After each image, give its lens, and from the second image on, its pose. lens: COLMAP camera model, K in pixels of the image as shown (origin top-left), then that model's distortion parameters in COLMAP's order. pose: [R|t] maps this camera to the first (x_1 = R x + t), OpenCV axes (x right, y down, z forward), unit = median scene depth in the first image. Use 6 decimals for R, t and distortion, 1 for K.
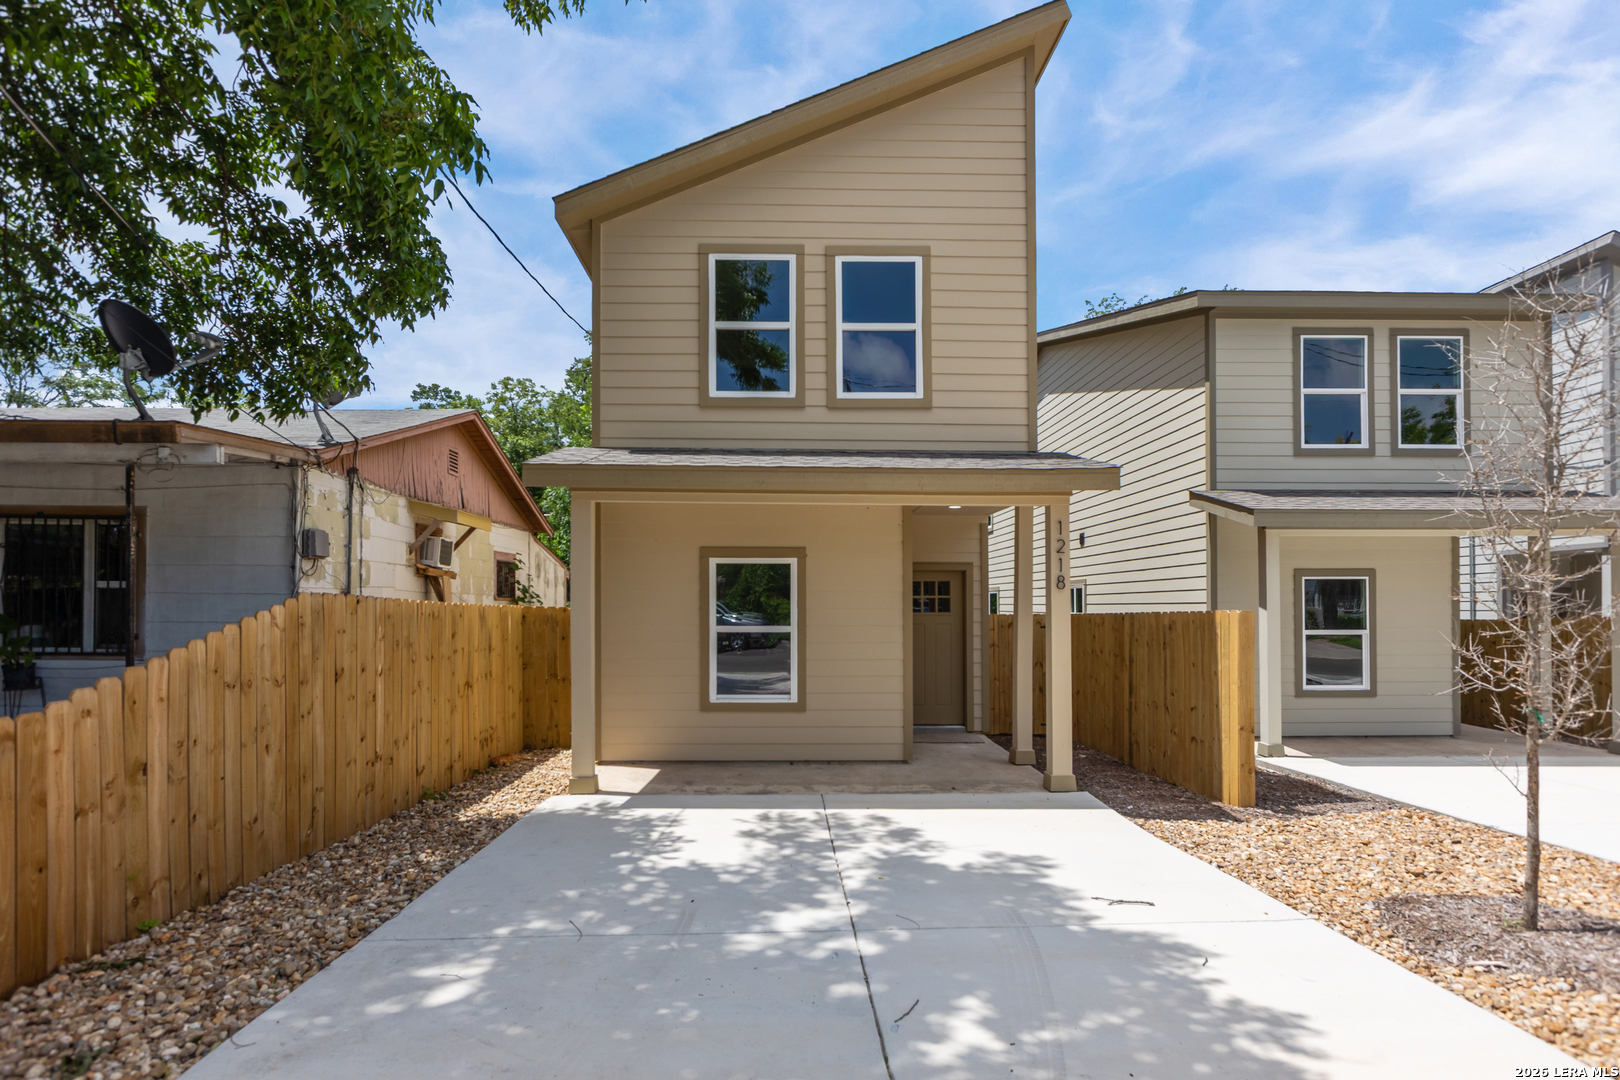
lens RADIAL K [[821.5, 0, 802.0], [0, 821.5, 596.2], [0, 0, 1]] dist [0.002148, -0.000288]
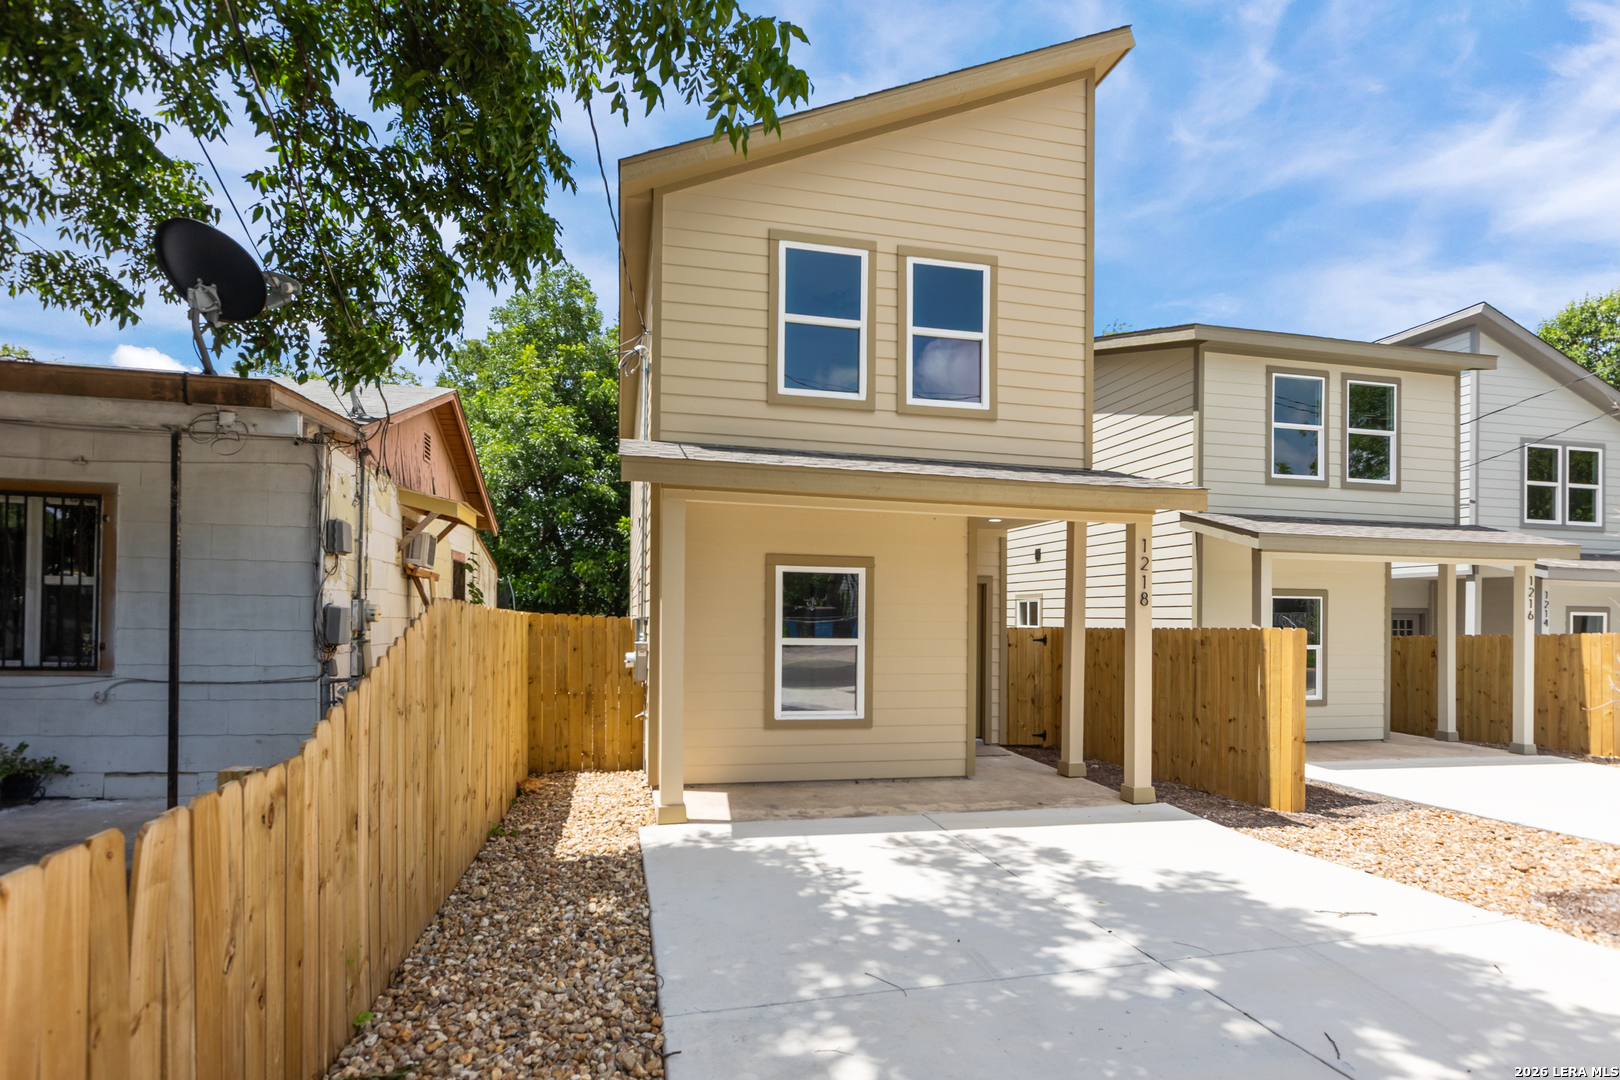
lens RADIAL K [[826.9, 0, 813.5], [0, 826.9, 608.4], [0, 0, 1]] dist [0.001247, -0.000718]
pose [[0.979175, 0.015245, 0.202445, -0.262497], [-0.016340, 0.999860, 0.003736, -0.001980], [-0.202360, -0.006966, 0.979287, 0.067889]]
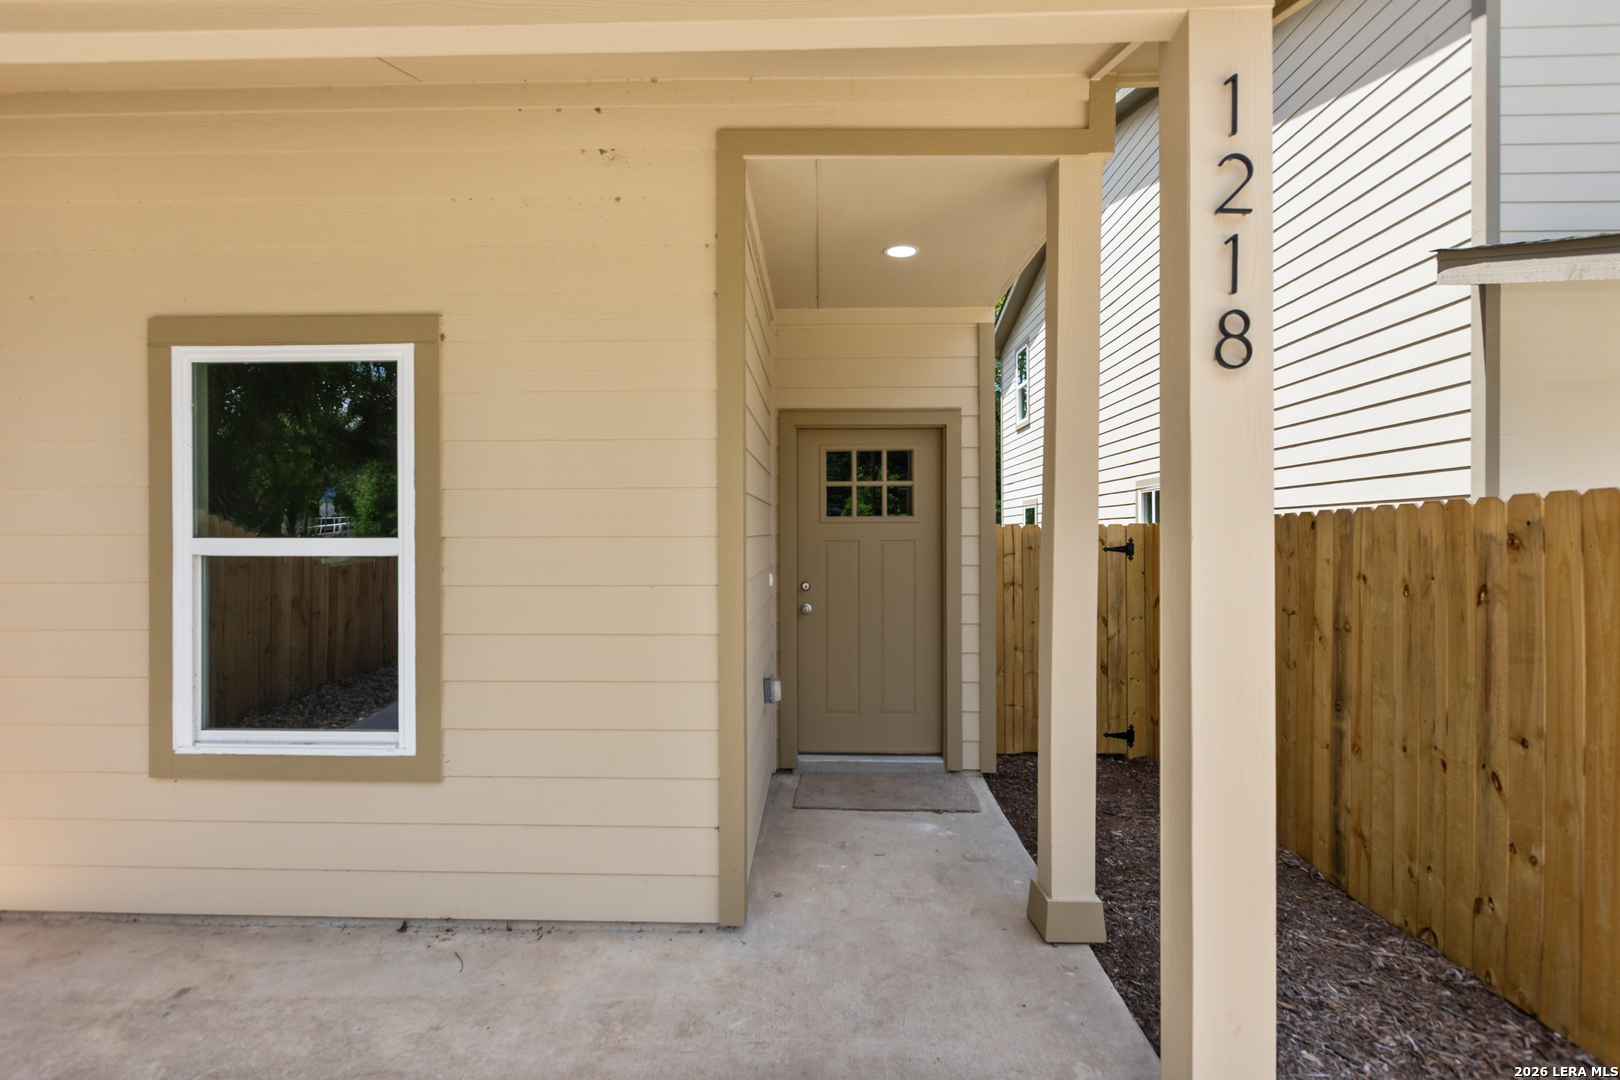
lens RADIAL K [[798.7, 0, 810.0], [0, 798.7, 540.0], [0, 0, 1]] dist [0.001086, 0.000068]
pose [[0.998535, -0.000750, -0.054096, 0.184094], [0.001741, 0.999832, 0.018268, 0.031476], [0.054074, -0.018336, 0.998369, 0.680999]]
